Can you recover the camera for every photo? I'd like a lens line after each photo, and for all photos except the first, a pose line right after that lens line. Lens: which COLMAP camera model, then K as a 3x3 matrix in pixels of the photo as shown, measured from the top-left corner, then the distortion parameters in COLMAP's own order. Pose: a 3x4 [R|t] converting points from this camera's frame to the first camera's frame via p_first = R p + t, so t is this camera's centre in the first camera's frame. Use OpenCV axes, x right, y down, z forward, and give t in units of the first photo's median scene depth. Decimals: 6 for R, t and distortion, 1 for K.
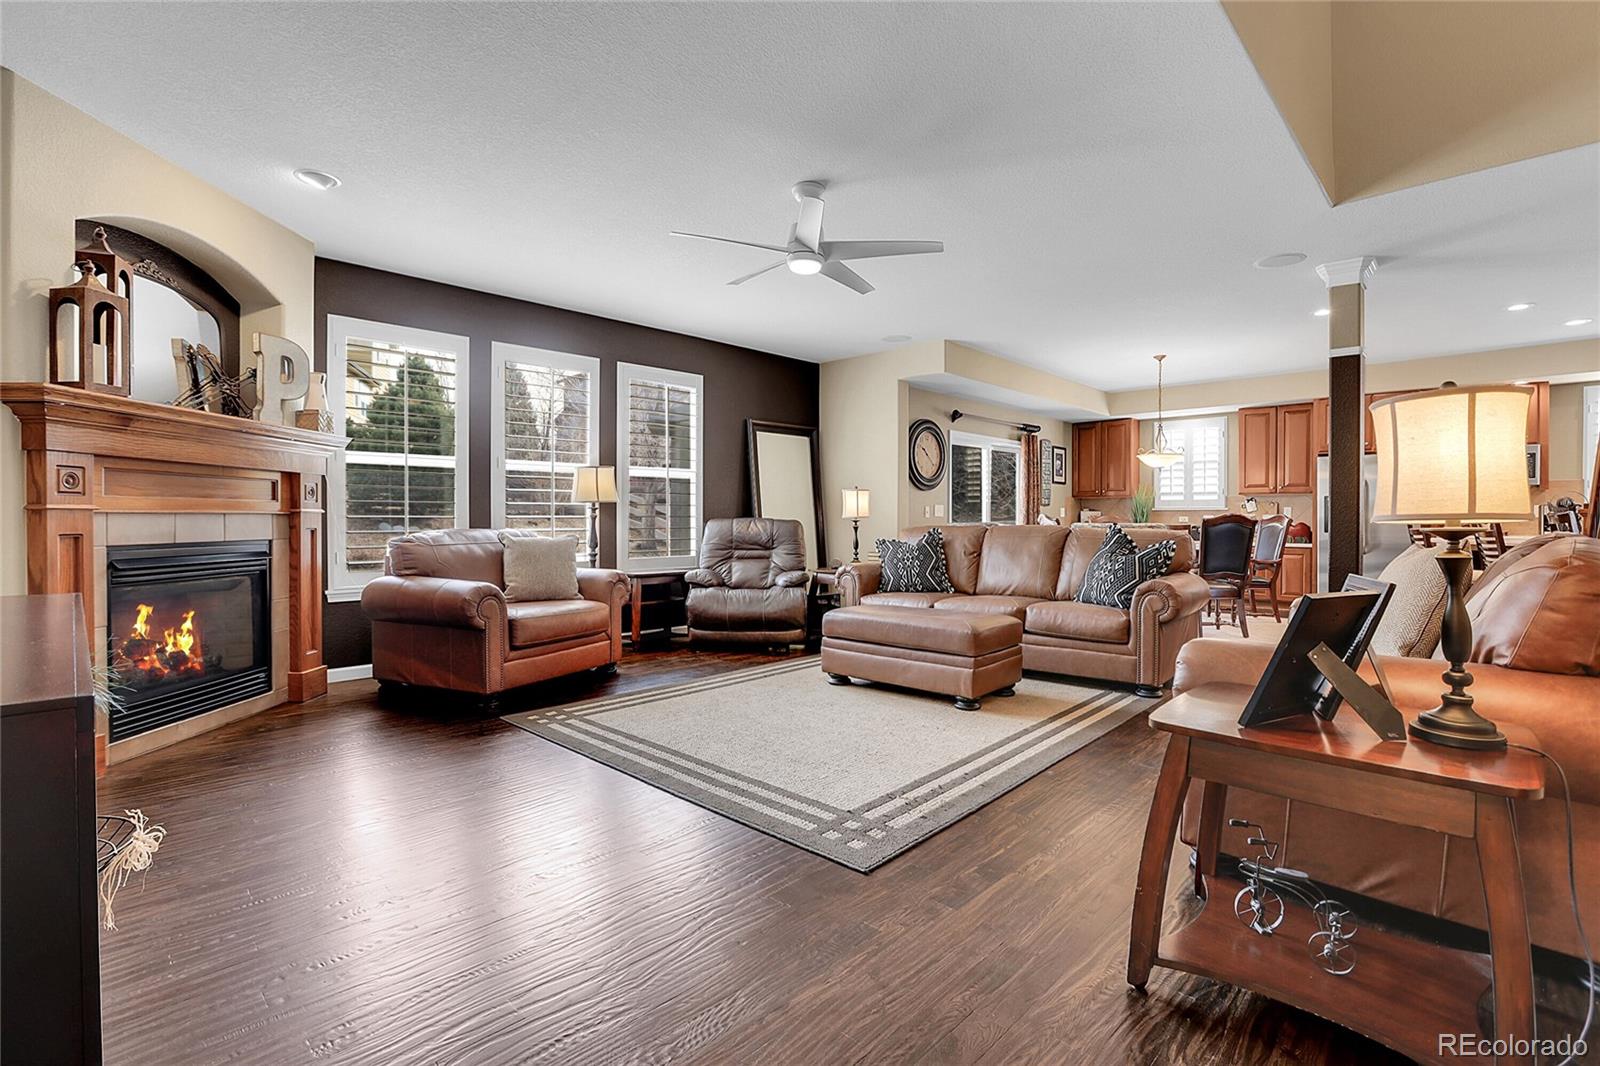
lens RADIAL K [[739.5, 0, 798.2], [0, 739.5, 530.0], [0, 0, 1]] dist [-0.040249, 0.001060]
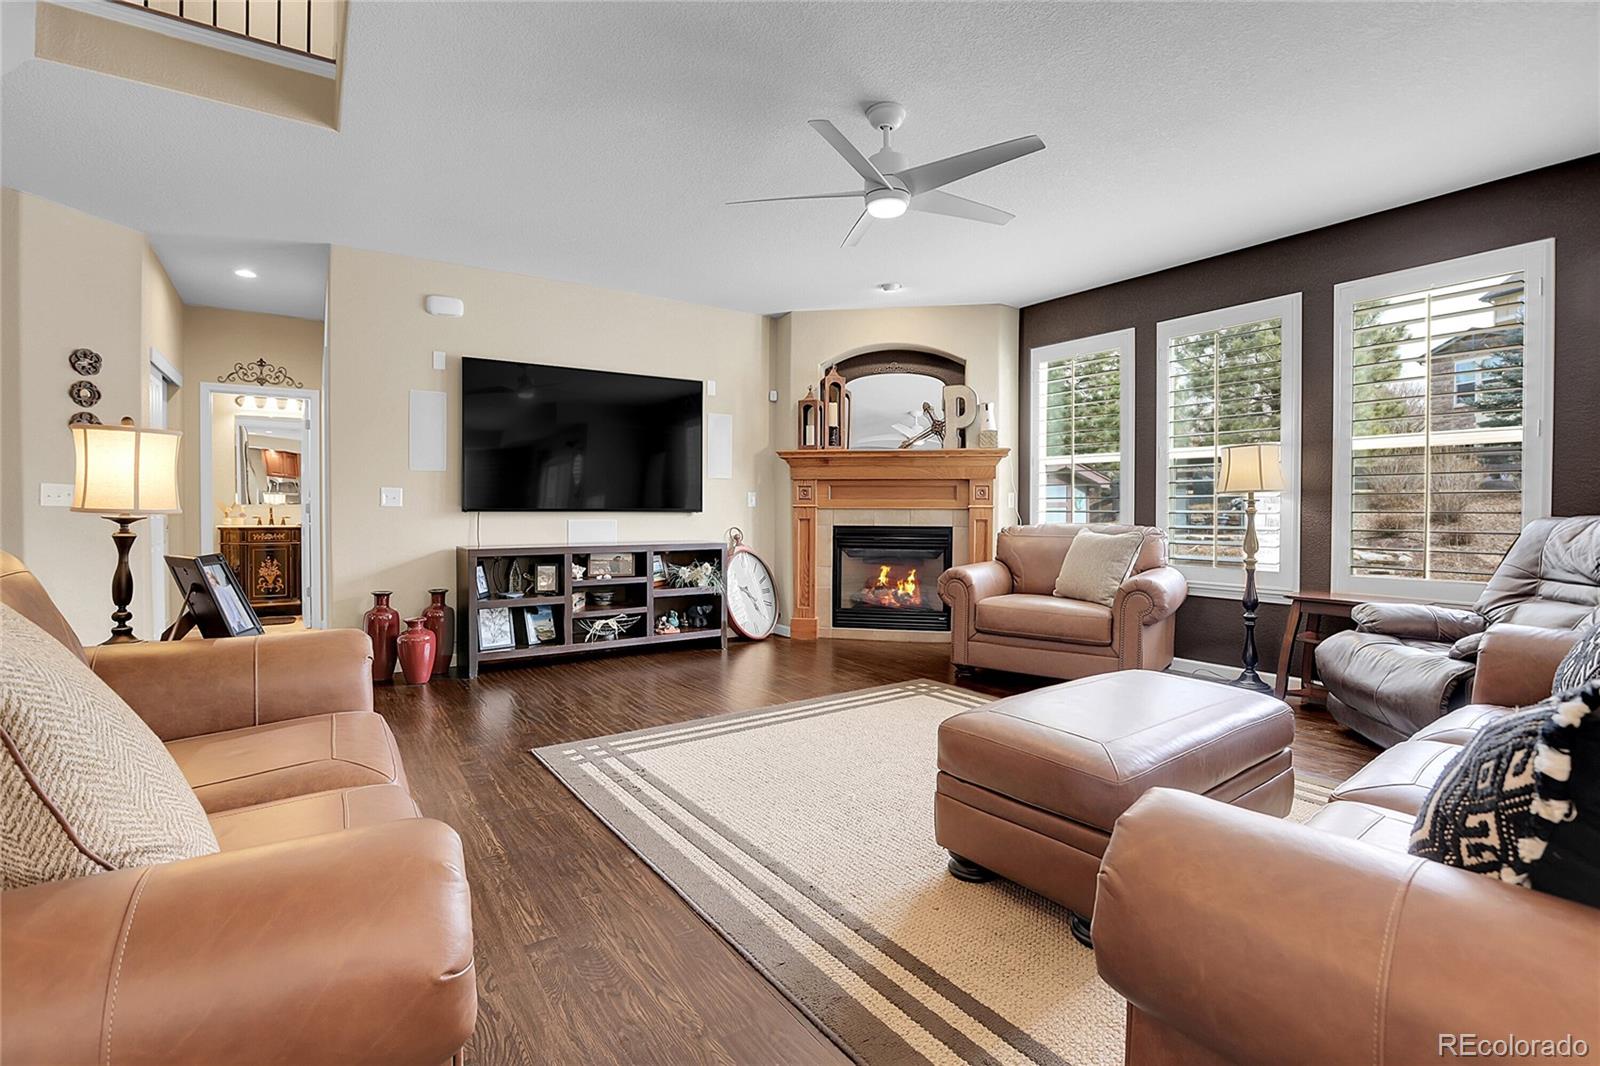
lens RADIAL K [[739.5, 0, 801.0], [0, 739.5, 530.1], [0, 0, 1]] dist [-0.040249, 0.001060]
pose [[-0.208120, 0.023028, -0.977832, 0.677017], [-0.019007, 0.999439, 0.027583, -0.014276], [0.977919, 0.024326, -0.207566, 0.873615]]
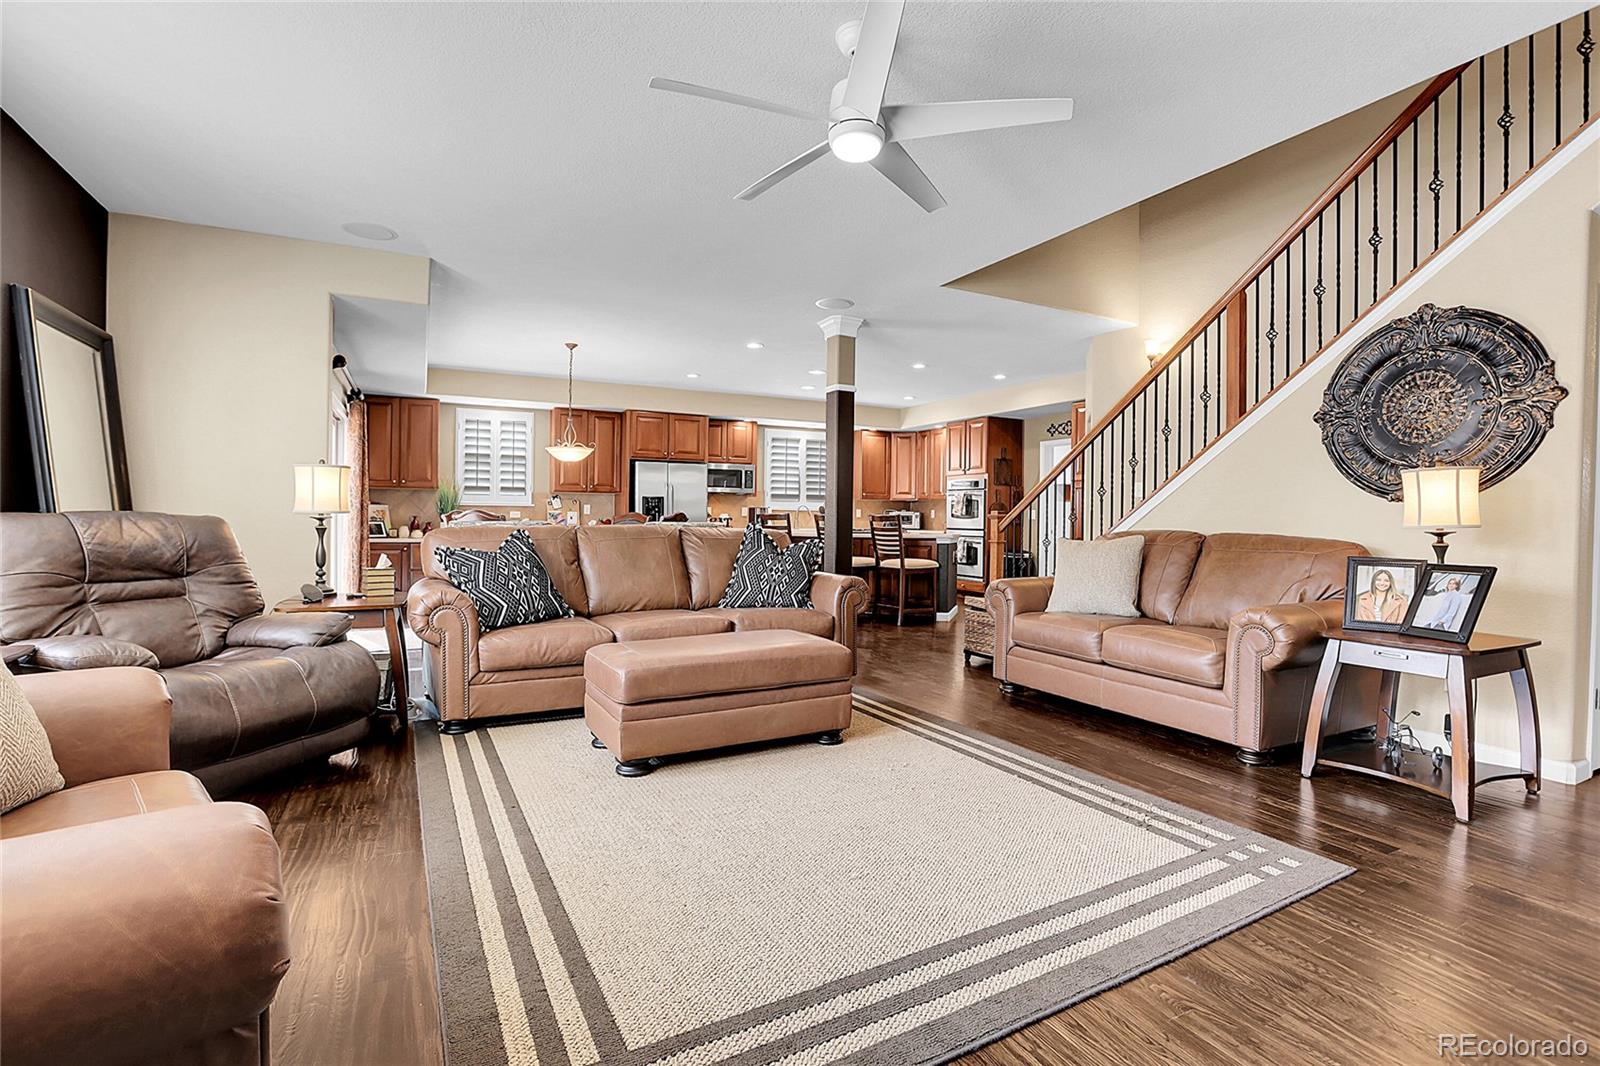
lens RADIAL K [[739.5, 0, 808.2], [0, 739.5, 527.8], [0, 0, 1]] dist [-0.040249, 0.001060]
pose [[0.305068, -0.010158, 0.952276, -0.523942], [0.003732, 0.999948, 0.009471, -0.012635], [-0.952323, 0.000665, 0.305091, 0.678896]]
